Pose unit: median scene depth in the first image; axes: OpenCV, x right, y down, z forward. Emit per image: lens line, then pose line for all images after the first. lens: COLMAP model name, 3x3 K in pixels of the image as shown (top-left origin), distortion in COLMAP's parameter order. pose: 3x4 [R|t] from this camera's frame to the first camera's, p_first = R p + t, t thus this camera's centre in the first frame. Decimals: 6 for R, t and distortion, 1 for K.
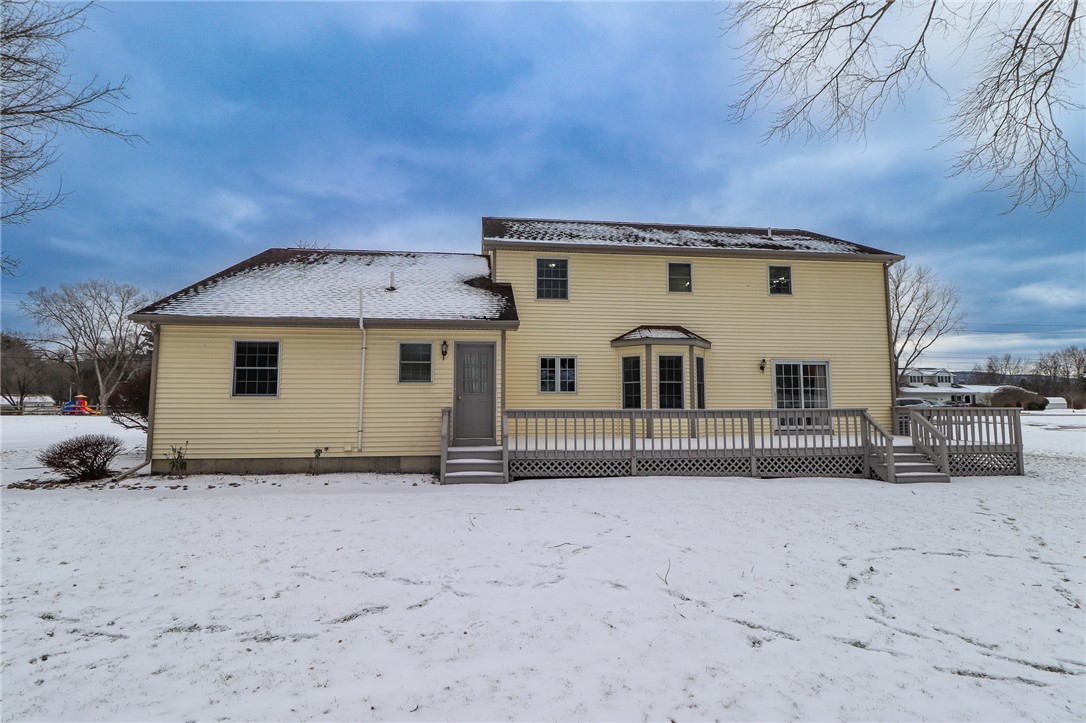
lens RADIAL K [[543.8, 0, 543.0], [0, 543.8, 361.5], [0, 0, 1]] dist [0.000382, 0.000014]
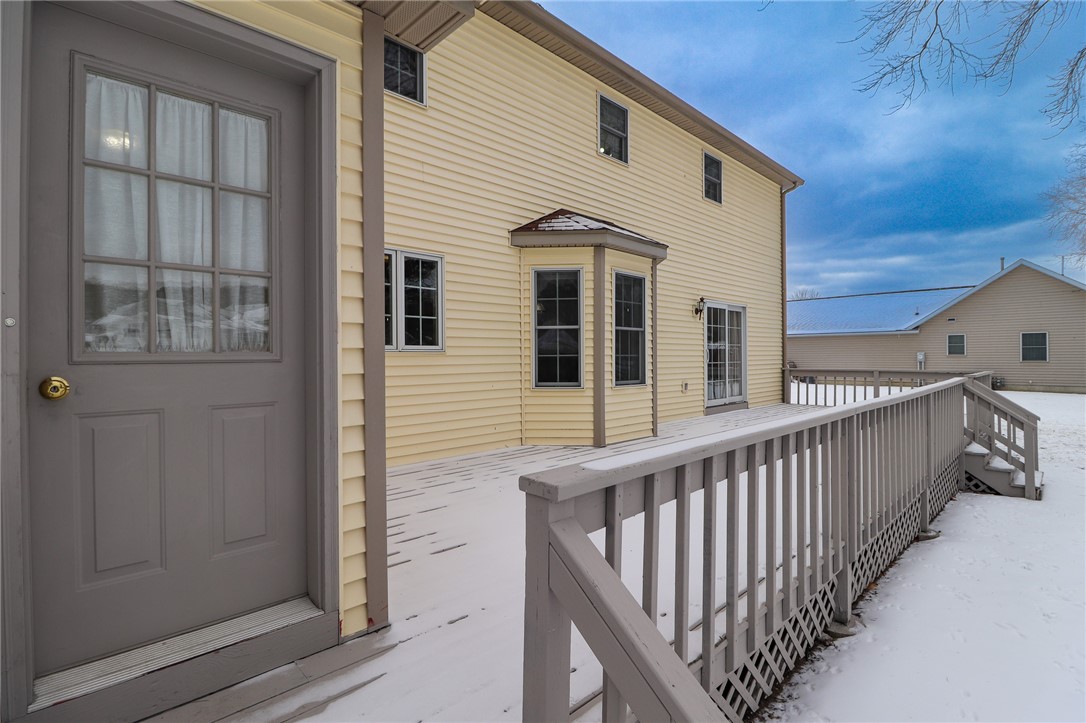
lens RADIAL K [[510.5, 0, 543.0], [0, 510.5, 361.5], [0, 0, 1]] dist [-0.001292, -0.000019]
pose [[0.795067, -0.007746, 0.606472, -0.107650], [-0.045086, 0.996397, 0.071834, 0.037033], [-0.604843, -0.084456, 0.791853, 0.661839]]
